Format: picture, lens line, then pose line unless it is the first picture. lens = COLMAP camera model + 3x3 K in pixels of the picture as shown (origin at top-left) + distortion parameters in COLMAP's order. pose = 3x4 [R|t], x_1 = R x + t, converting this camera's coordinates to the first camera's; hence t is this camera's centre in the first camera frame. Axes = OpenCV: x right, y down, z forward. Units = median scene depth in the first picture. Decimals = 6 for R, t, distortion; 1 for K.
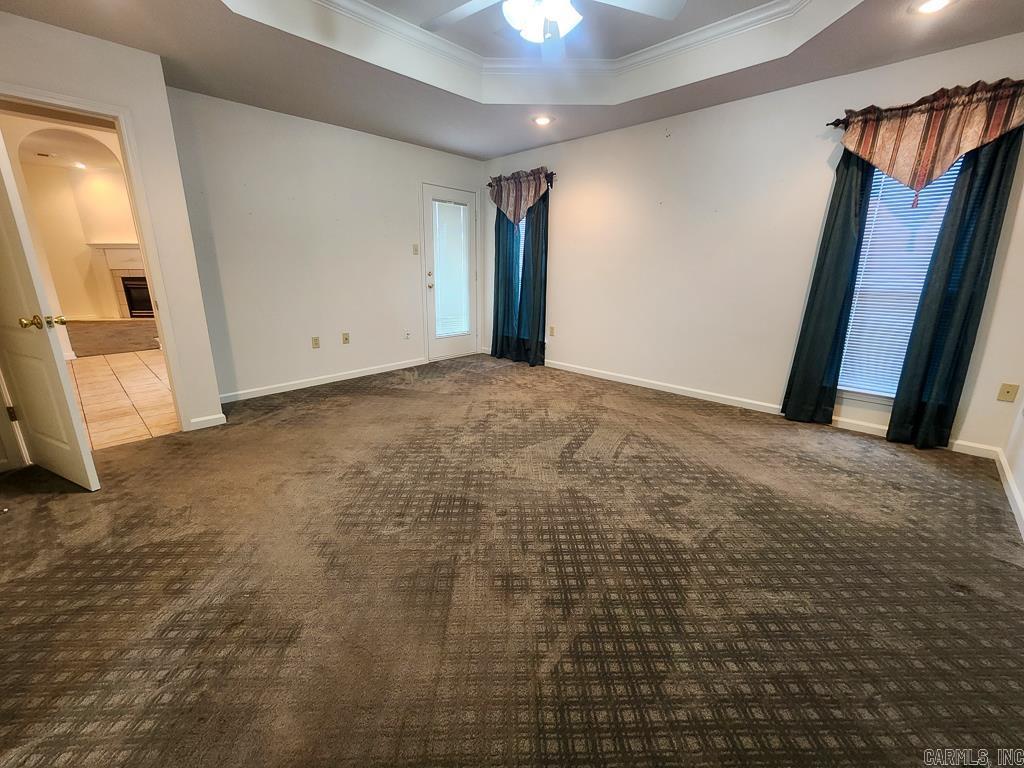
lens RADIAL K [[422.7, 0, 512.0], [0, 422.7, 384.0], [0, 0, 1]] dist [0.000115, -0.000022]
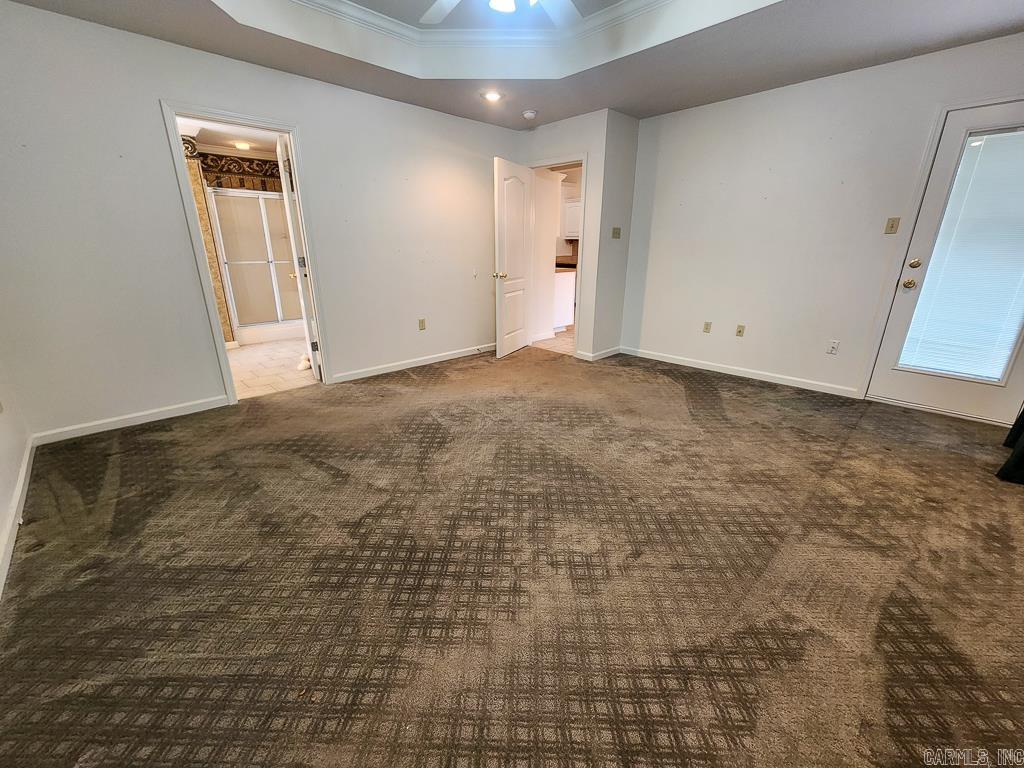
lens RADIAL K [[422.7, 0, 512.0], [0, 422.7, 384.0], [0, 0, 1]] dist [0.000115, -0.000022]
pose [[-0.033854, 0.302505, -0.952546, 0.591301], [-0.279430, 0.912218, 0.299629, -0.157828], [0.959569, 0.276314, 0.053646, 0.587457]]
